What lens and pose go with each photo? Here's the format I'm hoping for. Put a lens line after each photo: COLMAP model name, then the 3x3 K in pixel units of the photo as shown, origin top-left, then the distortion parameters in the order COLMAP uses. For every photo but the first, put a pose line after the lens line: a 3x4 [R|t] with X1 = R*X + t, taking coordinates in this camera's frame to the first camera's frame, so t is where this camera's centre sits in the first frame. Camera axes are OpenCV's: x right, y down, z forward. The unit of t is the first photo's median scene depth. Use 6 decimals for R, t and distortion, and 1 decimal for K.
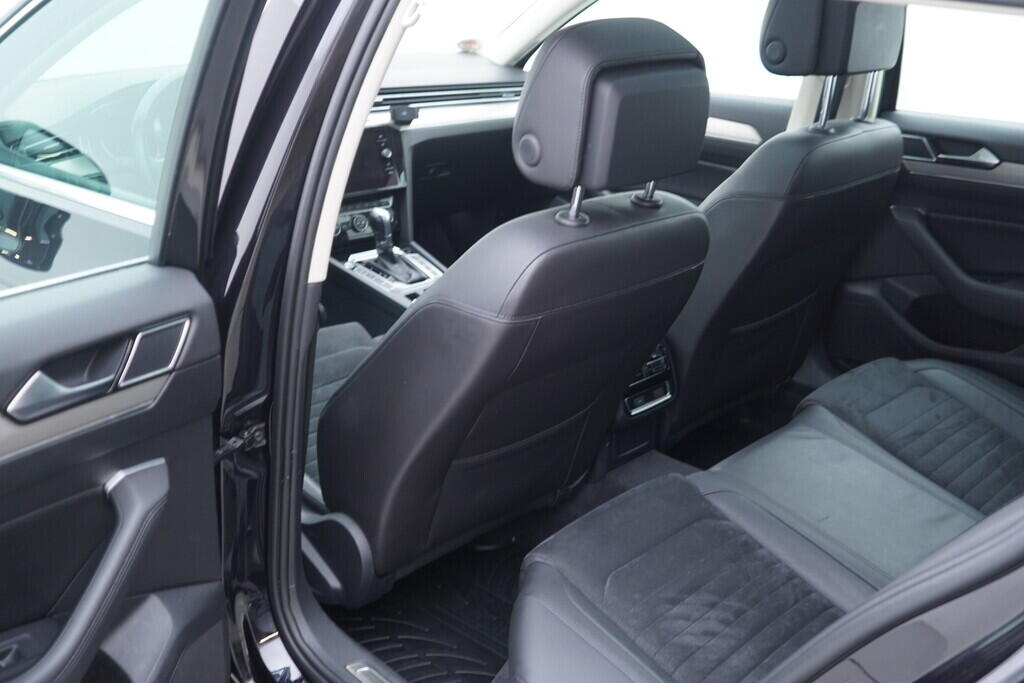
lens RADIAL K [[1039.3, 0, 516.8], [0, 1039.3, 342.1], [0, 0, 1]] dist [0.001422, 0.000000]
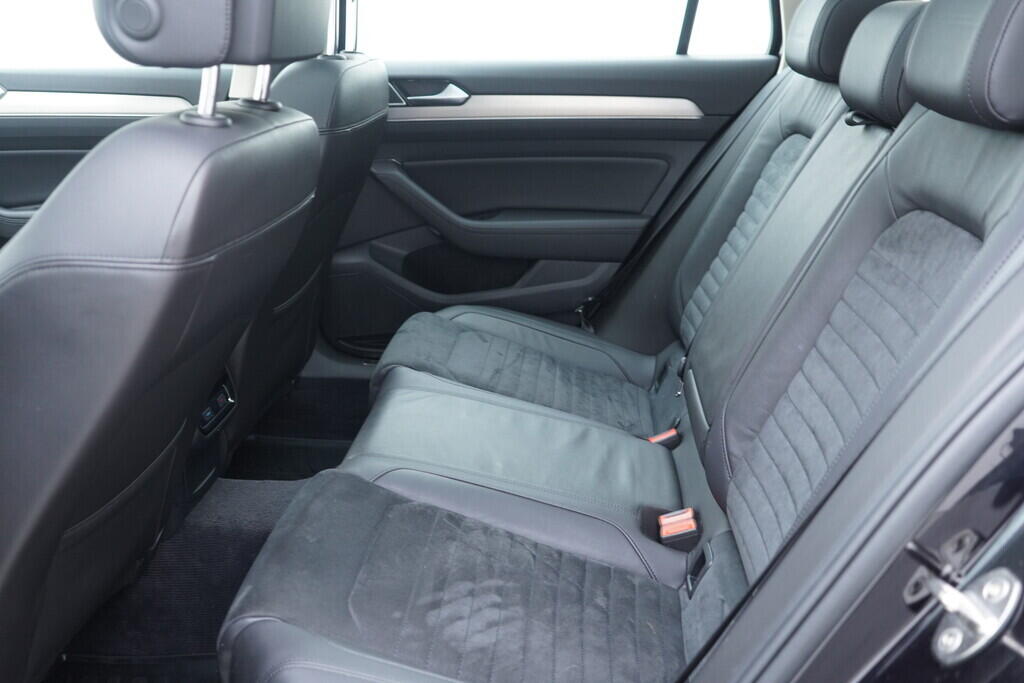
lens RADIAL K [[1039.3, 0, 509.0], [0, 1039.3, 341.3], [0, 0, 1]] dist [0.001422, 0.000000]
pose [[0.766711, -0.211925, 0.606005, -0.156699], [0.246877, 0.968687, 0.026412, 0.036382], [-0.592626, 0.129359, 0.795022, 0.224189]]
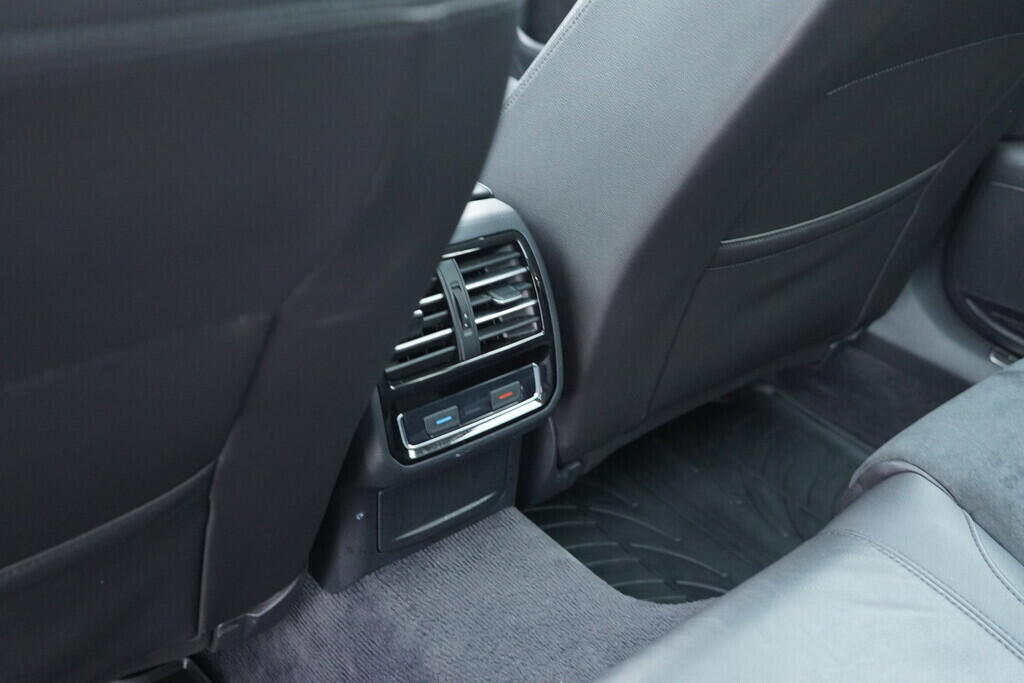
lens RADIAL K [[1039.3, 0, 510.6], [0, 1039.3, 340.5], [0, 0, 1]] dist [0.001422, 0.000000]
pose [[0.993647, 0.092779, -0.063696, 0.152926], [-0.081601, 0.983747, 0.159947, -0.031472], [0.077500, -0.153733, 0.985068, 0.591393]]
